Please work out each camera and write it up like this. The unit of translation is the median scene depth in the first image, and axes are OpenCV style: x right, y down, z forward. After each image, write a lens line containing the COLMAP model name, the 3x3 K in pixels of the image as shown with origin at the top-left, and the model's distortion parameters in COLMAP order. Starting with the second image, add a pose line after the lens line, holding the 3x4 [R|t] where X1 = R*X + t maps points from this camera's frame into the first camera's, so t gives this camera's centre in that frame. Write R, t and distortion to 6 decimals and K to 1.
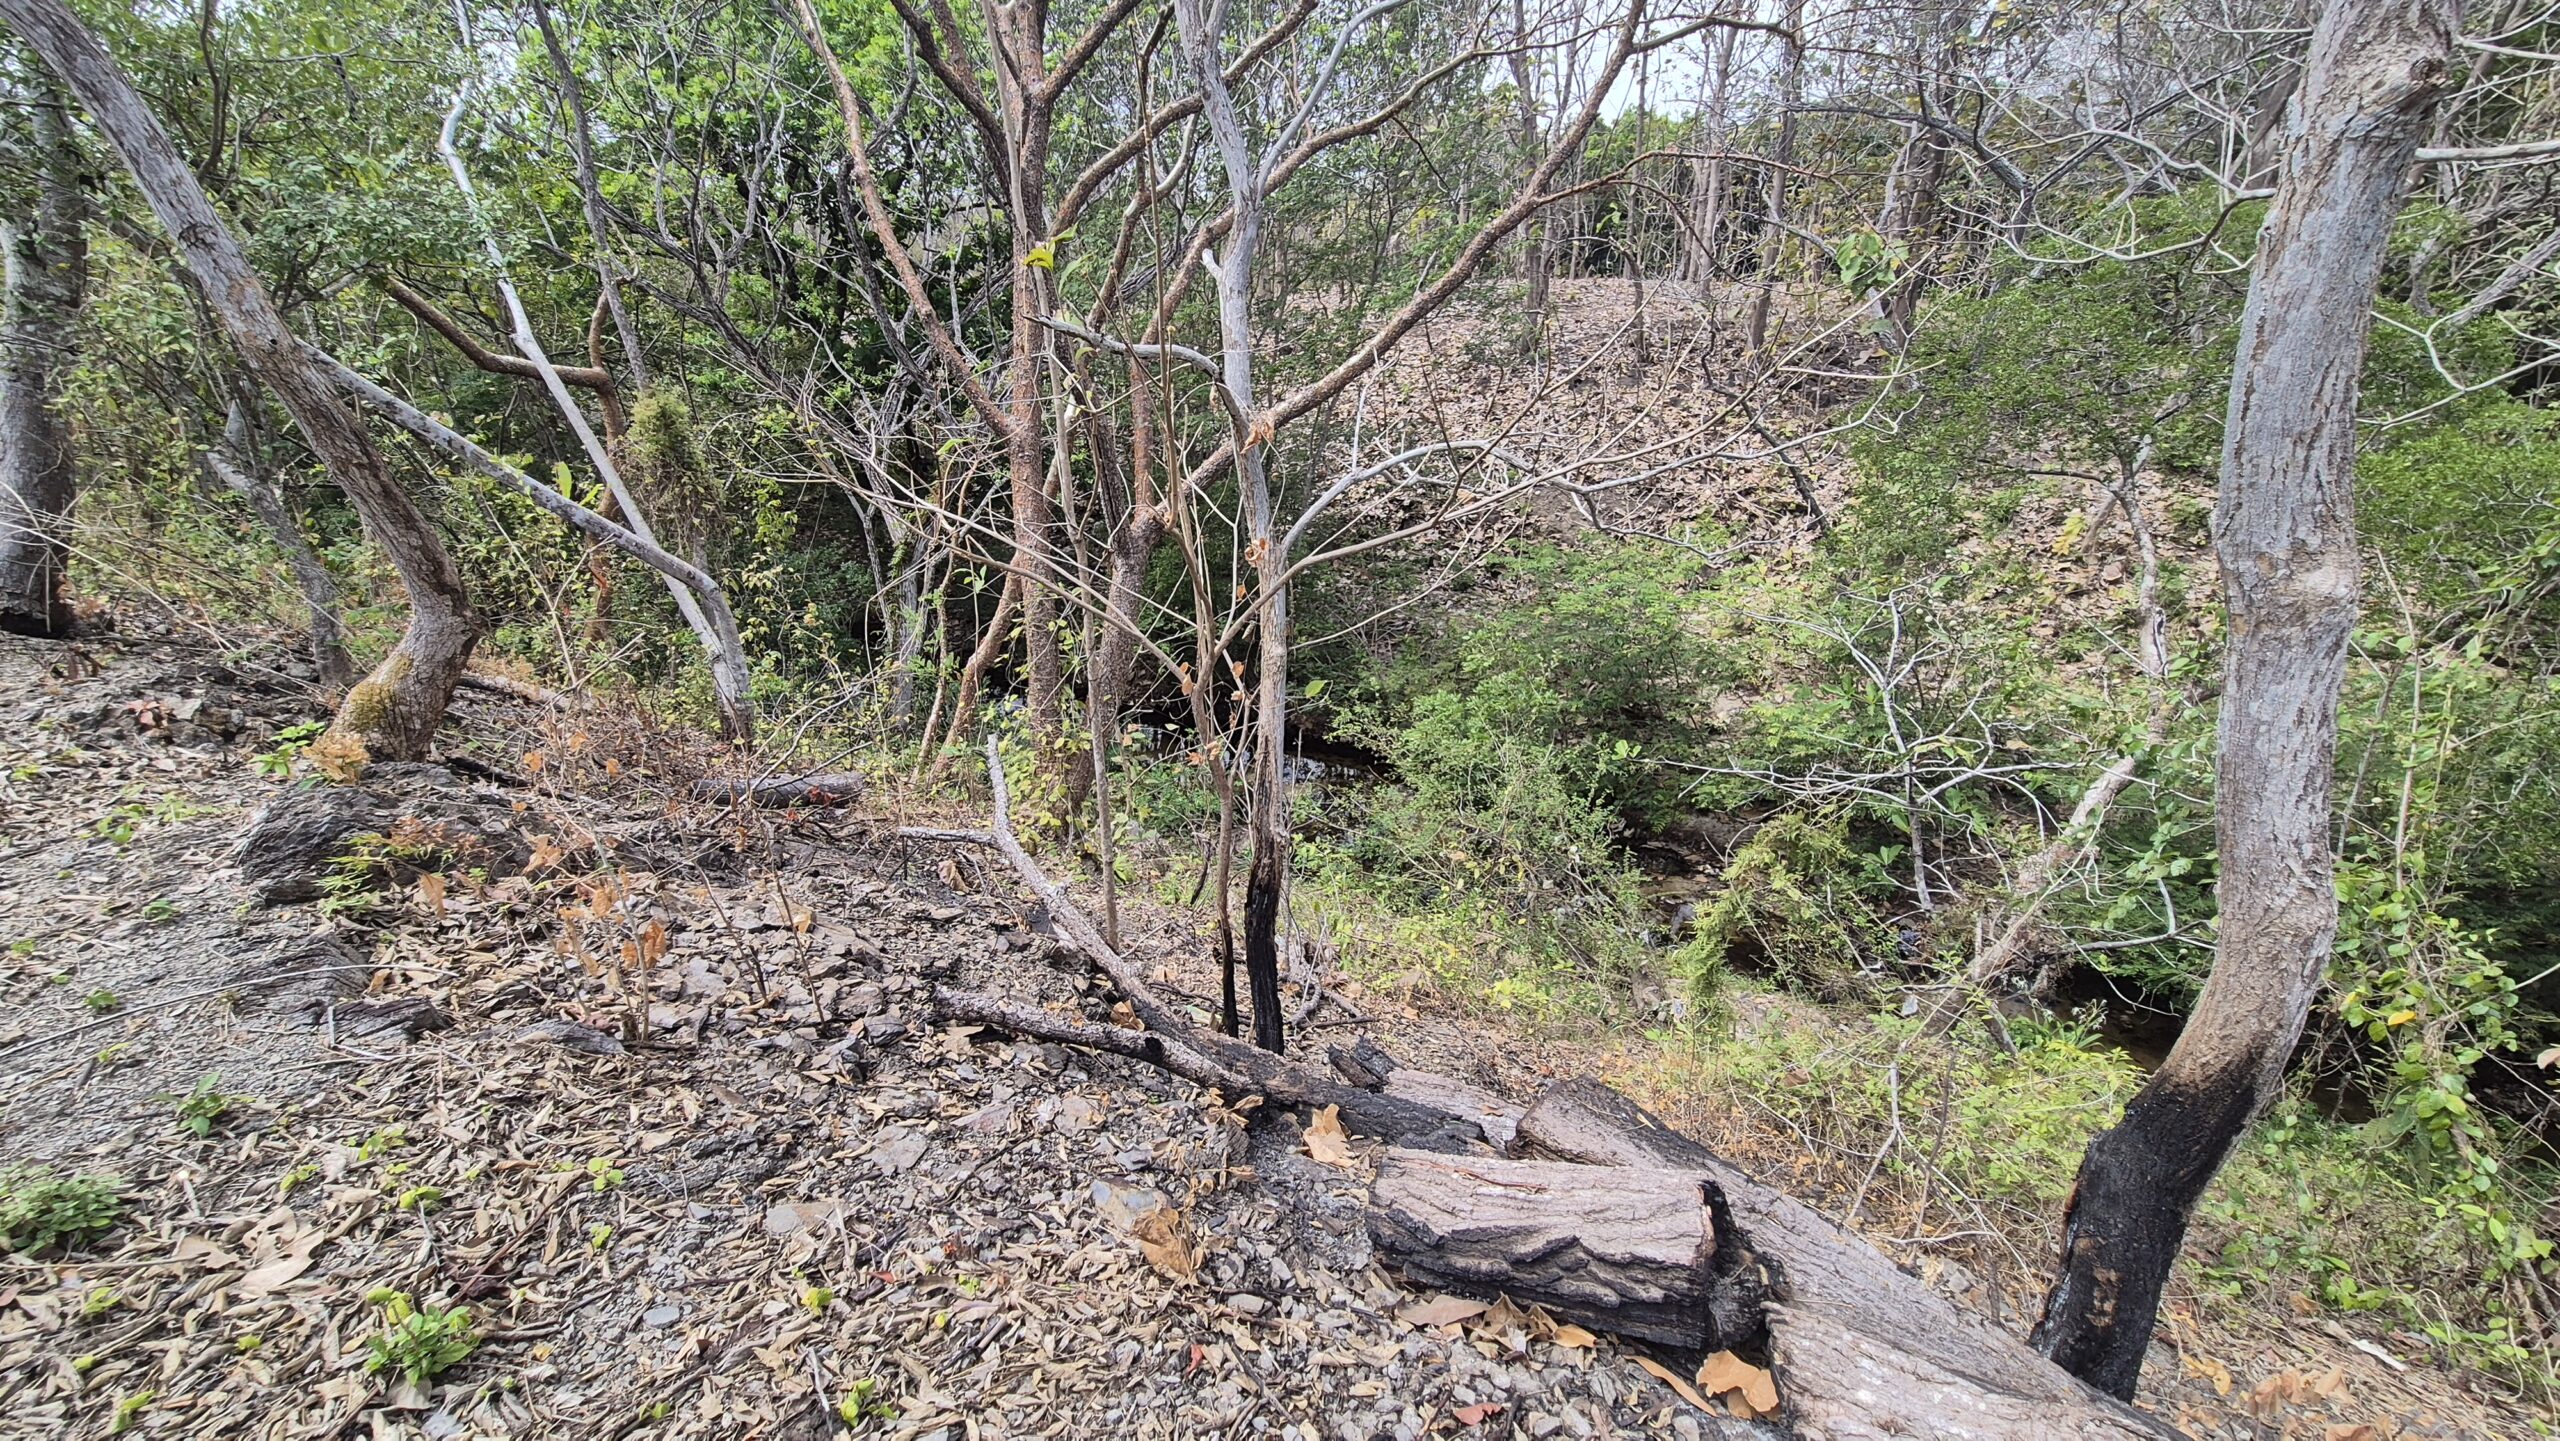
lens RADIAL K [[1060.0, 0, 1285.2], [0, 1060.0, 720.2], [0, 0, 1]] dist [-0.000615, 0.002994]
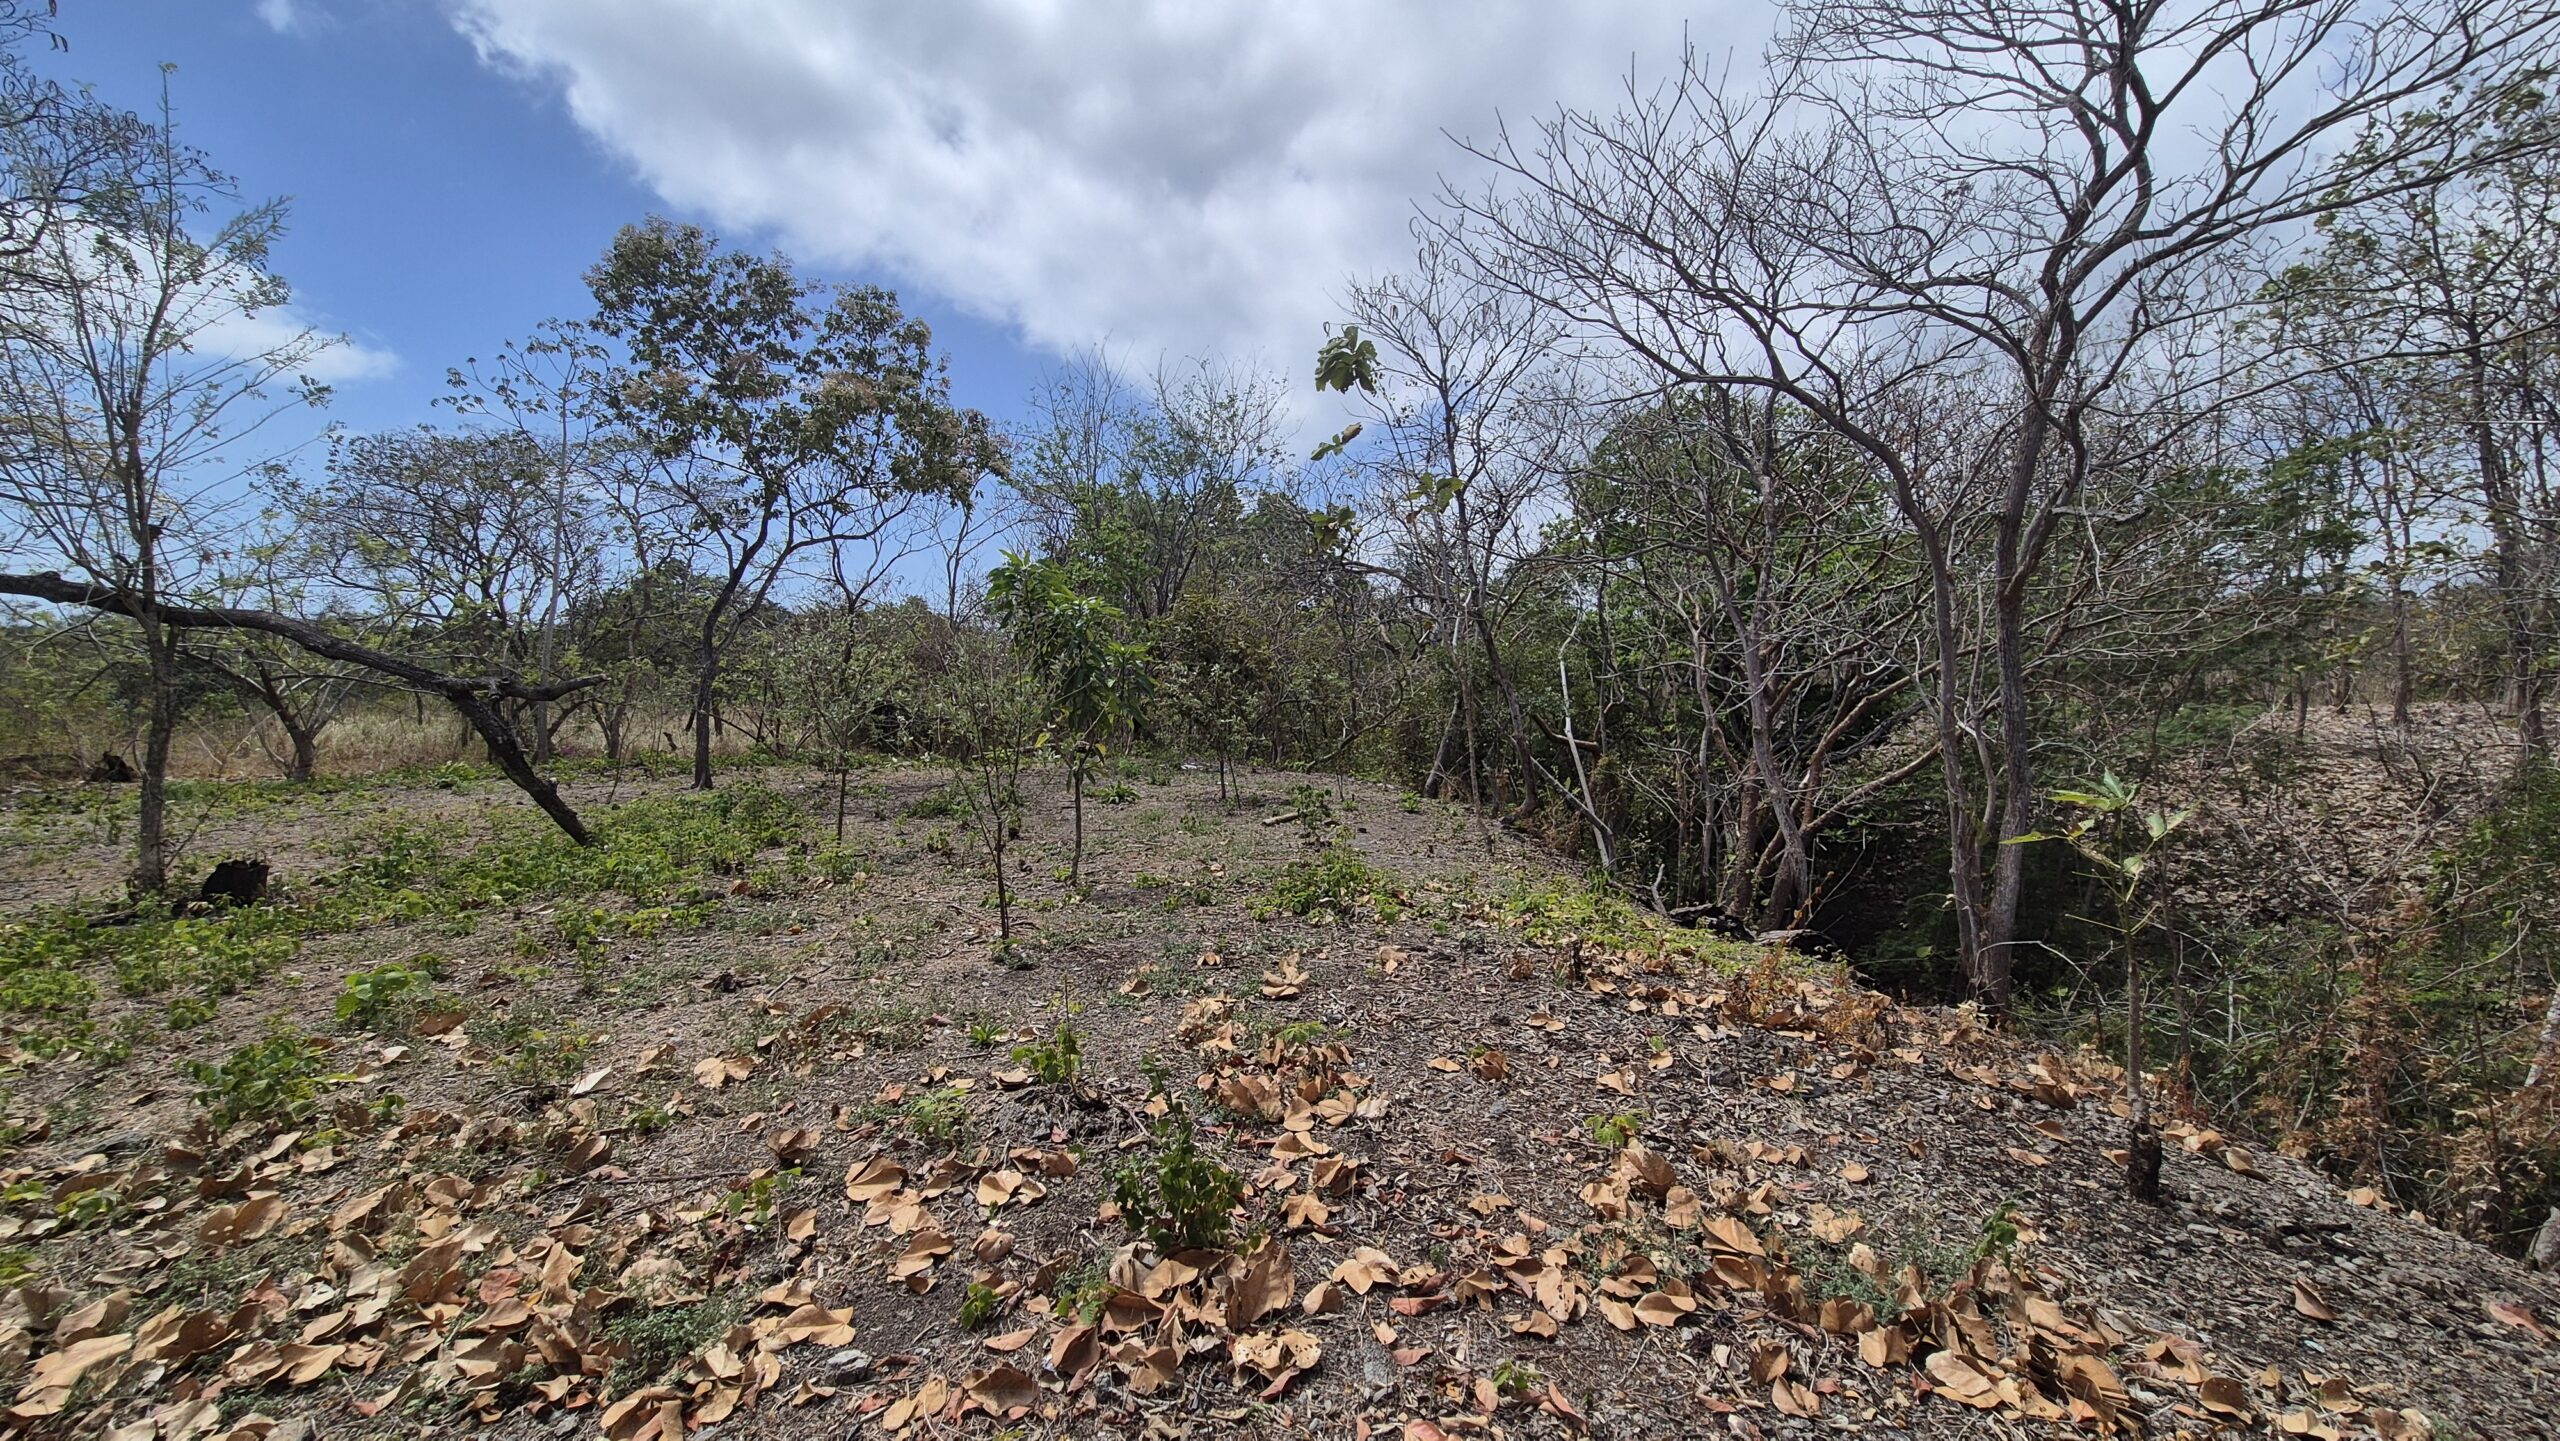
lens RADIAL K [[1052.4, 0, 1284.0], [0, 1052.4, 711.5], [0, 0, 1]] dist [-0.001049, 0.001625]
pose [[0.648010, 0.023219, -0.761278, 0.731950], [-0.289076, 0.932240, -0.217632, 0.328553], [0.704640, 0.361095, 0.610813, -0.991597]]
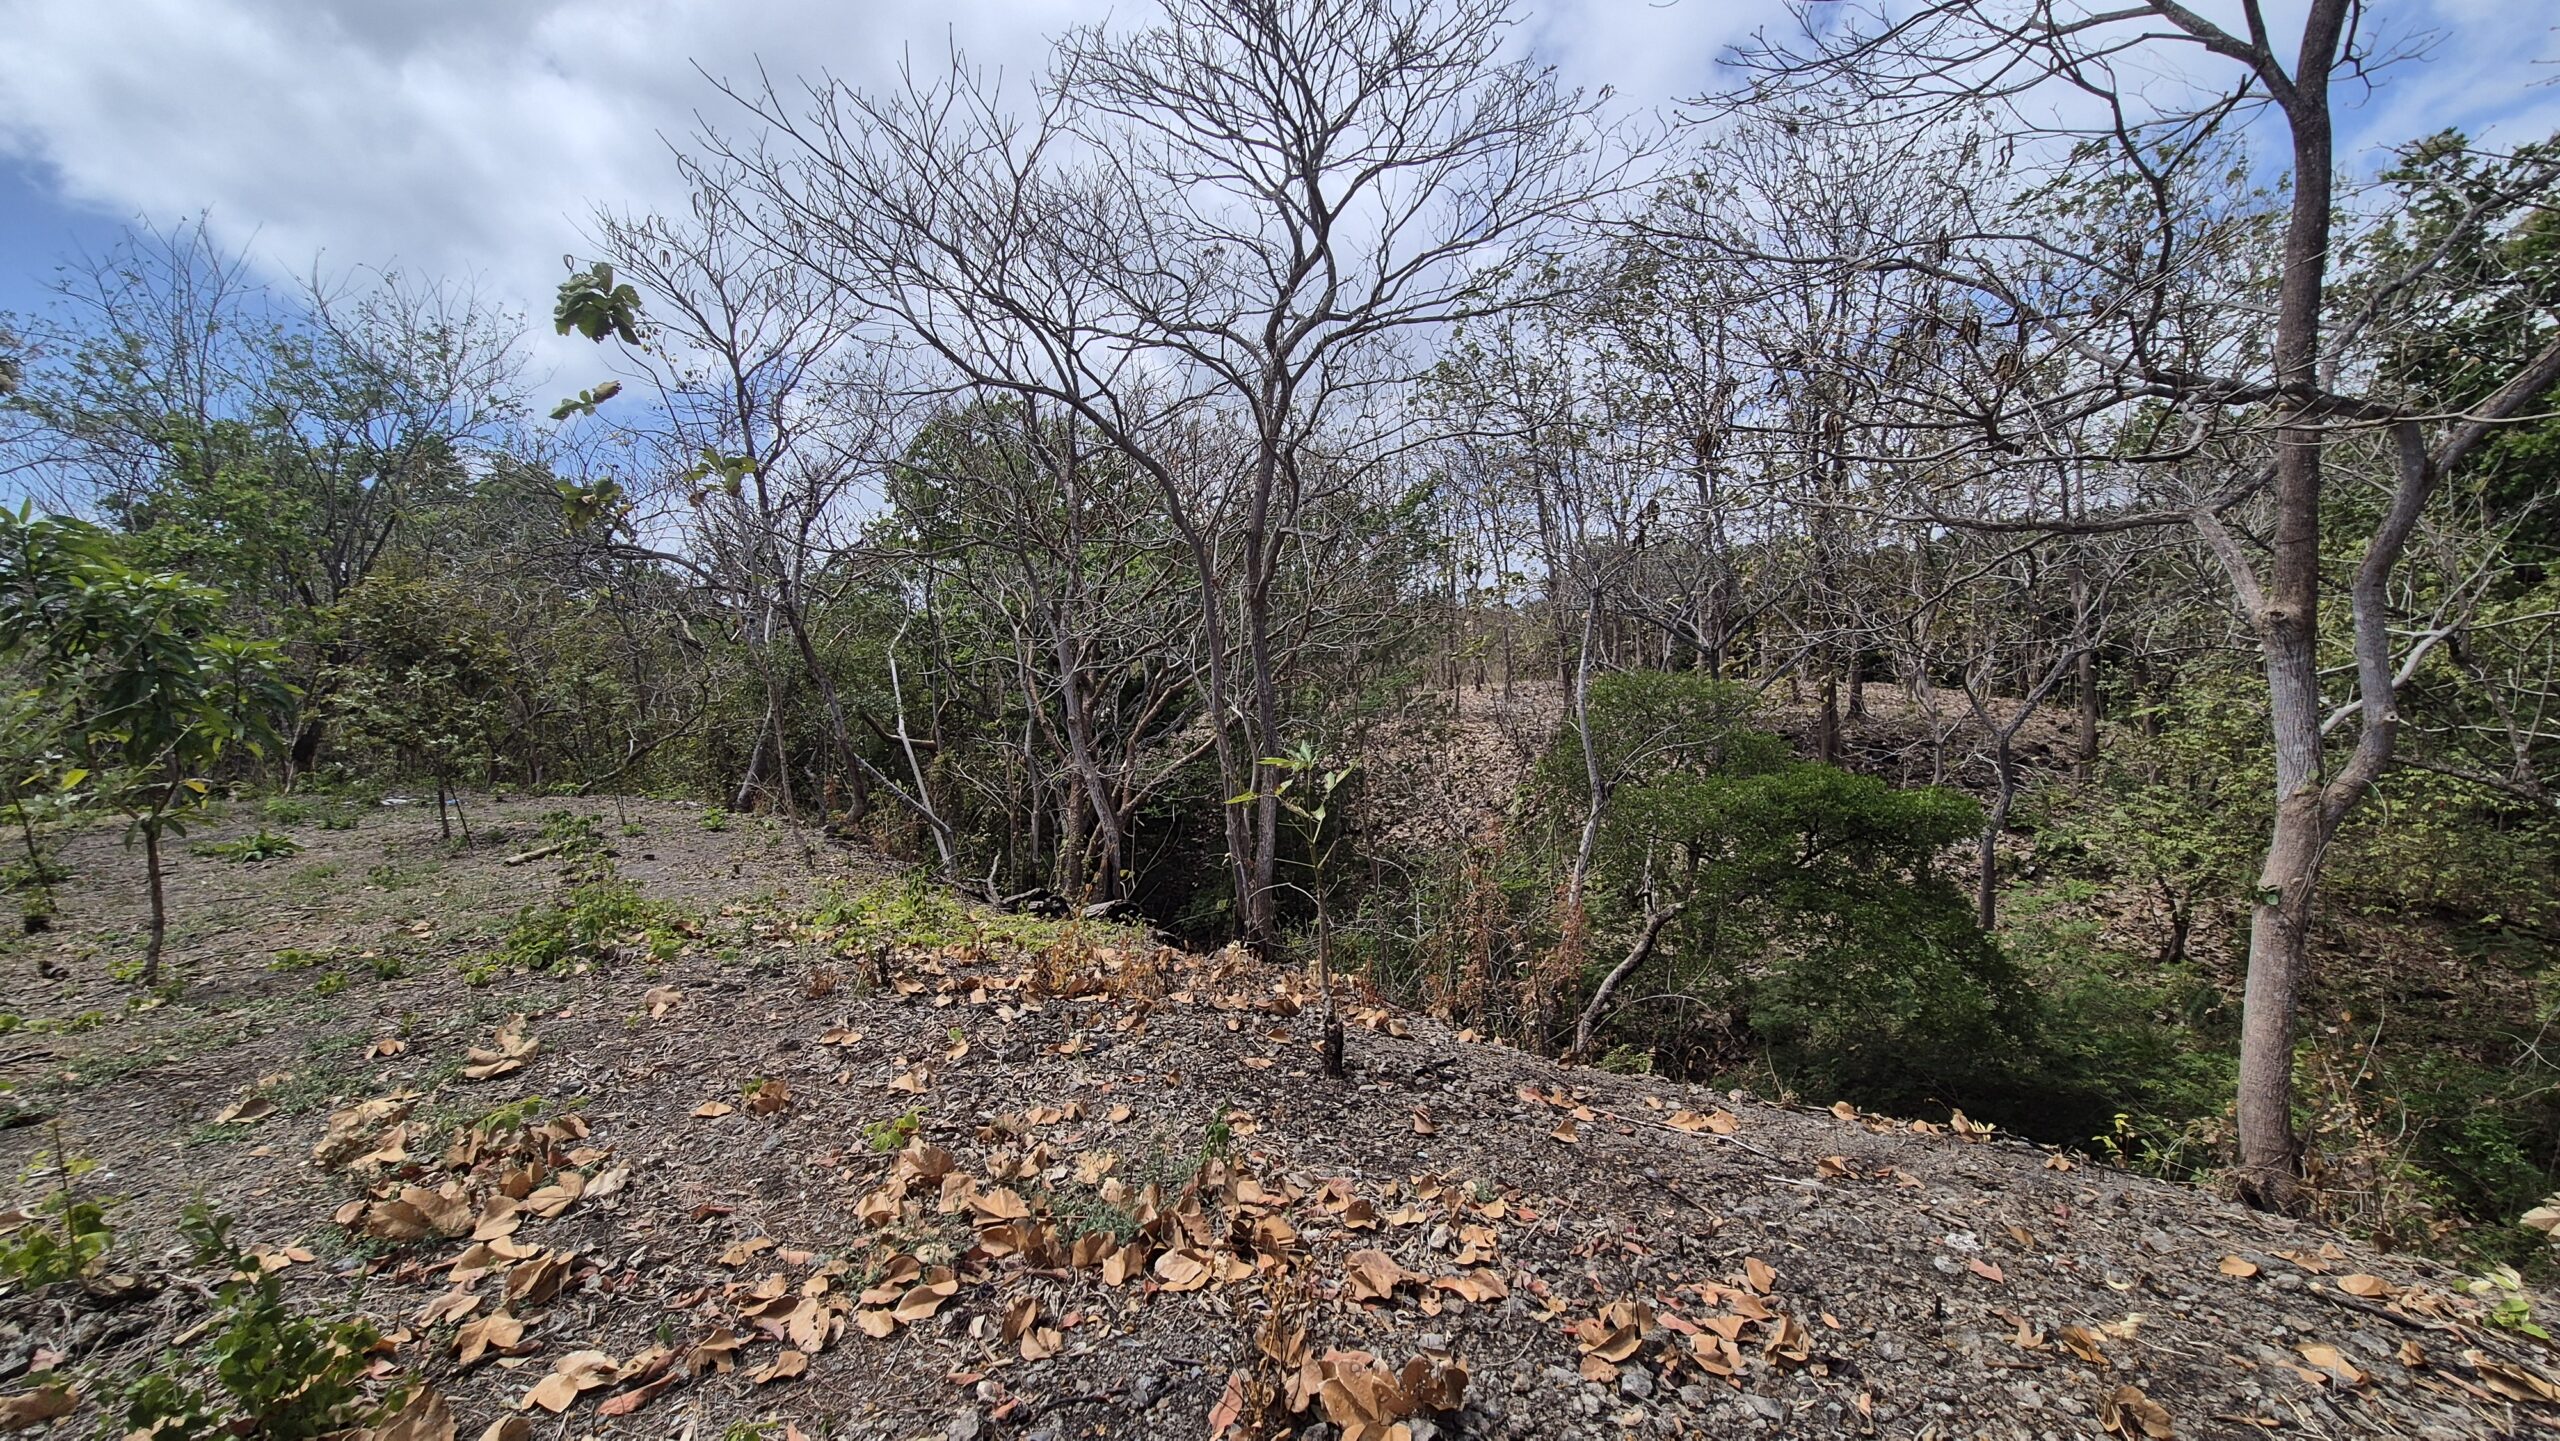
lens RADIAL K [[1052.4, 0, 1284.0], [0, 1052.4, 711.5], [0, 0, 1]] dist [-0.001049, 0.001625]
pose [[0.965466, -0.010241, -0.260326, 0.753346], [-0.078981, 0.940699, -0.329921, 0.324192], [0.248267, 0.339089, 0.907404, -0.975989]]
